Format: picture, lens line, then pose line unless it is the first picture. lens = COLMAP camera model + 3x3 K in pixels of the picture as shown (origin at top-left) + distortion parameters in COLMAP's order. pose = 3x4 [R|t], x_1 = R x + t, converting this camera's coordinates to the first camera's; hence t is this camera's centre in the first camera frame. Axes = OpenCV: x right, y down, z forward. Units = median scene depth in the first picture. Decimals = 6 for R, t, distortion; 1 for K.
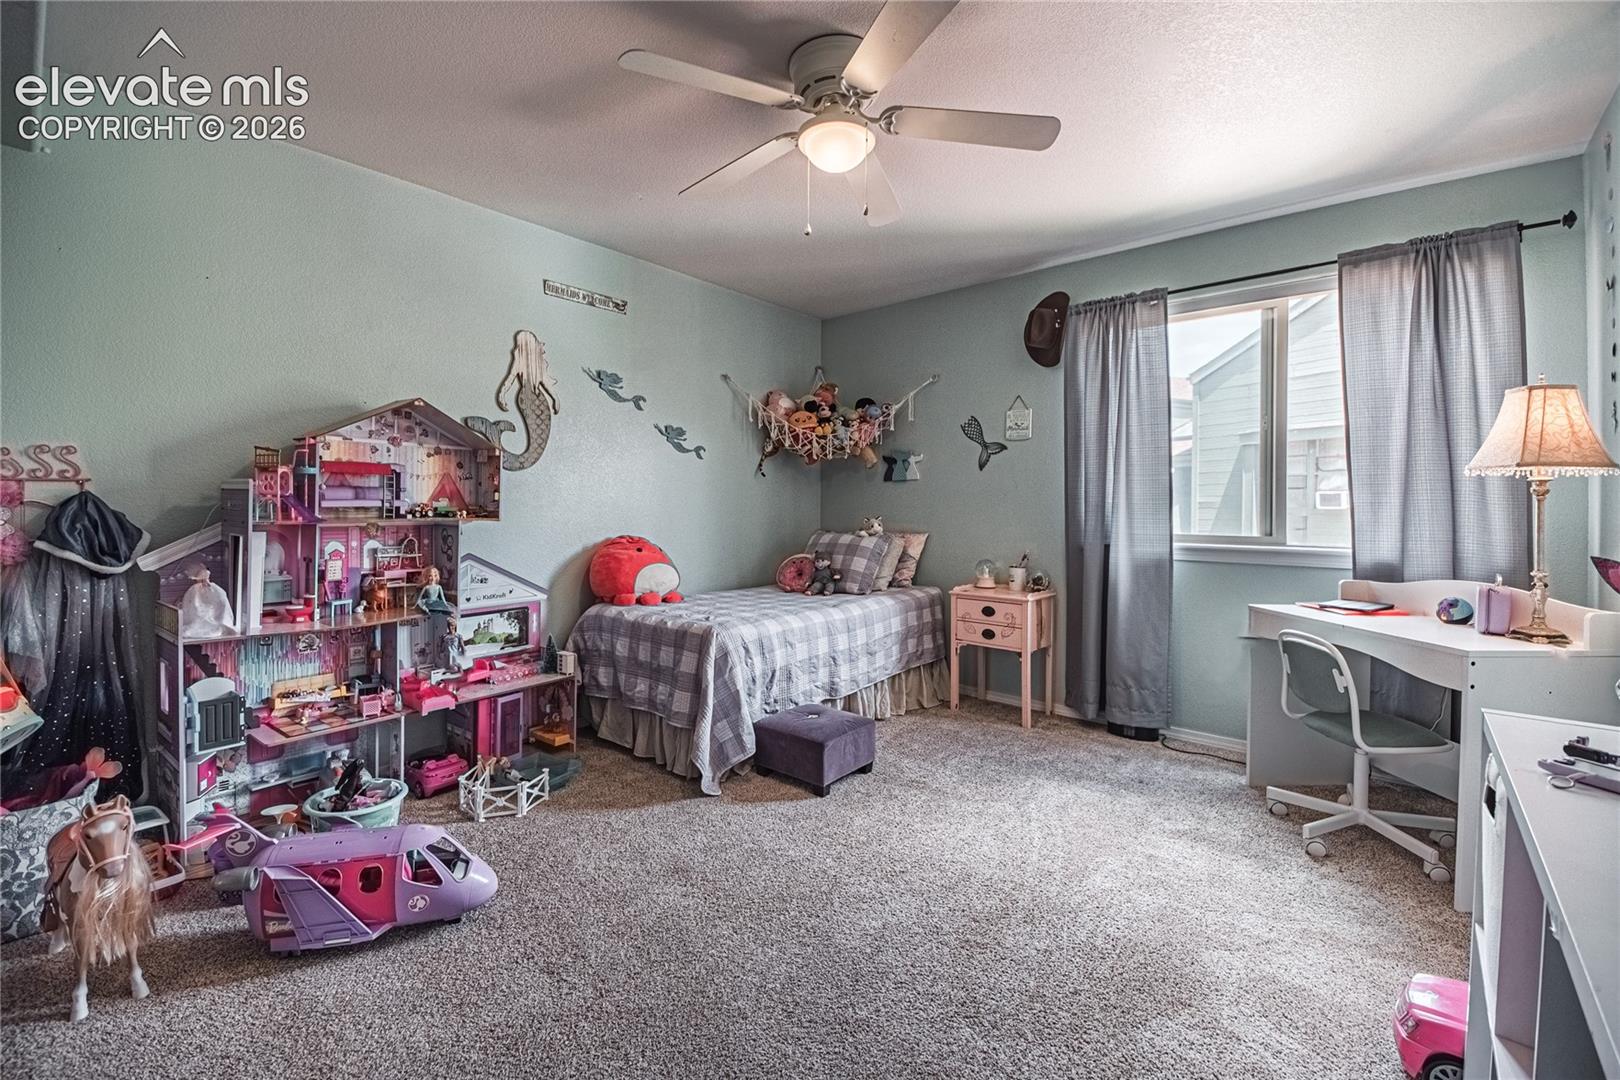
lens RADIAL K [[685.9, 0, 804.3], [0, 685.9, 519.9], [0, 0, 1]] dist [0.030485, -0.022105]
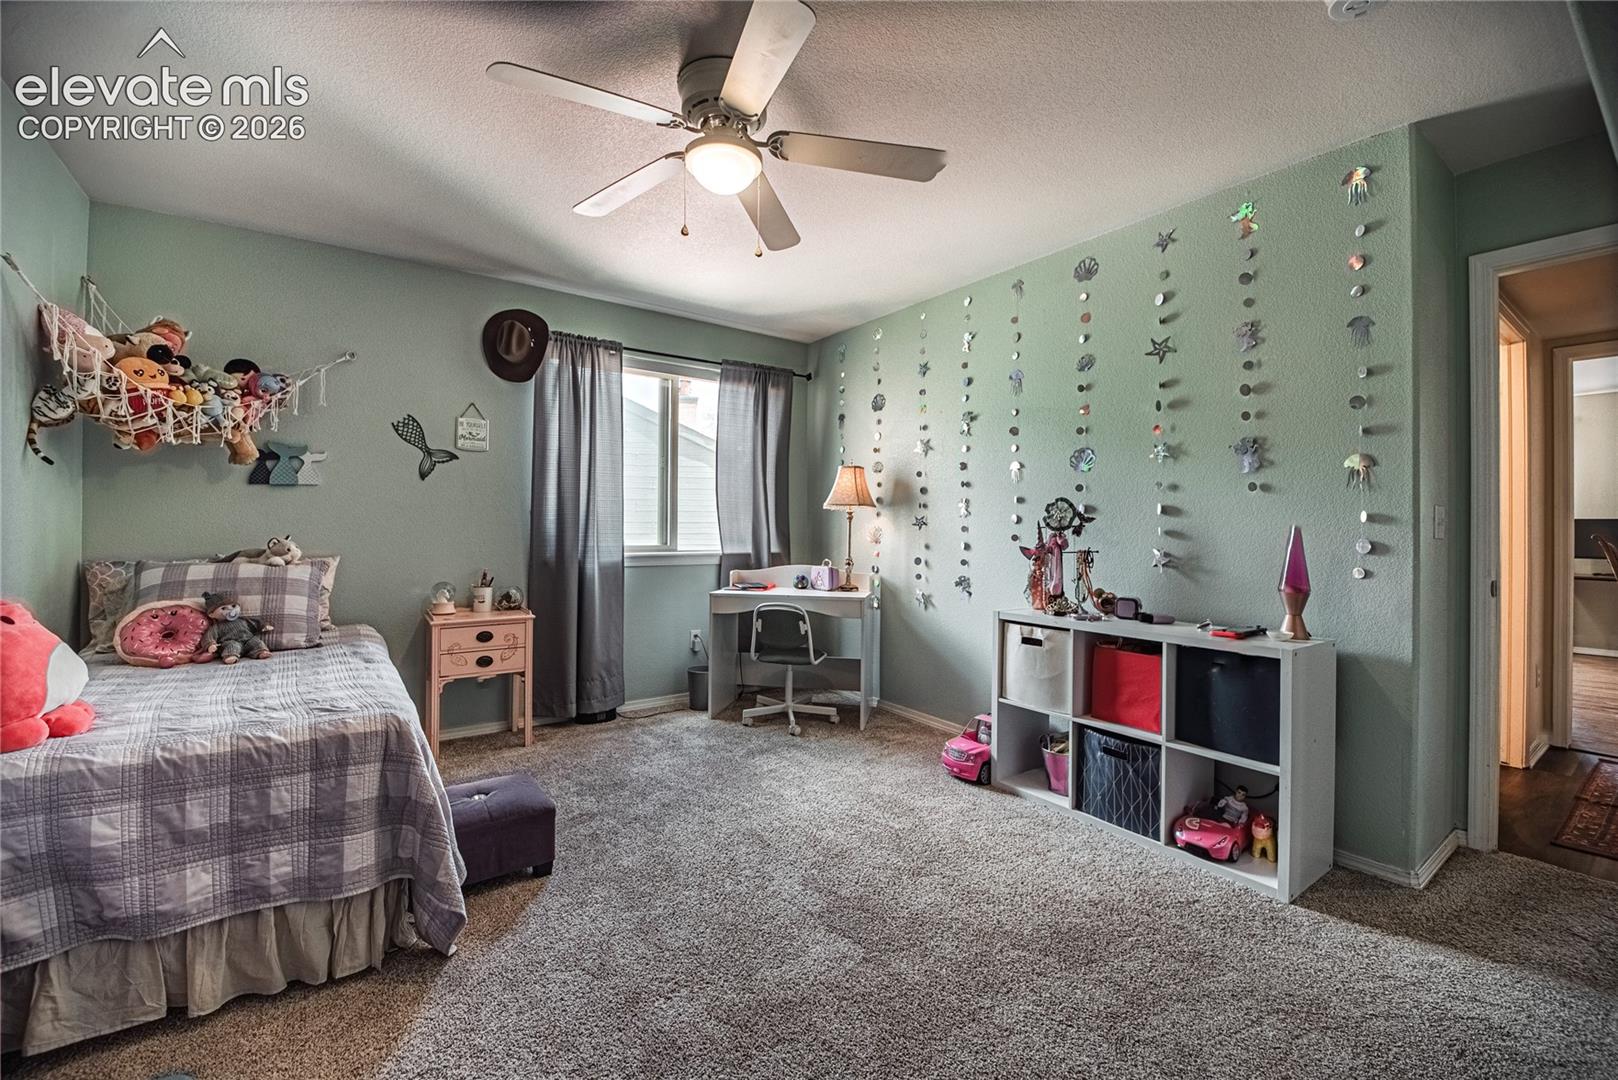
lens RADIAL K [[667.9, 0, 809.0], [0, 667.9, 540.0], [0, 0, 1]] dist [0.021225, -0.020411]
pose [[0.236492, -0.025273, 0.971305, -0.528626], [0.009458, 0.999674, 0.023708, -0.014244], [-0.971587, 0.003580, 0.236654, 0.389144]]
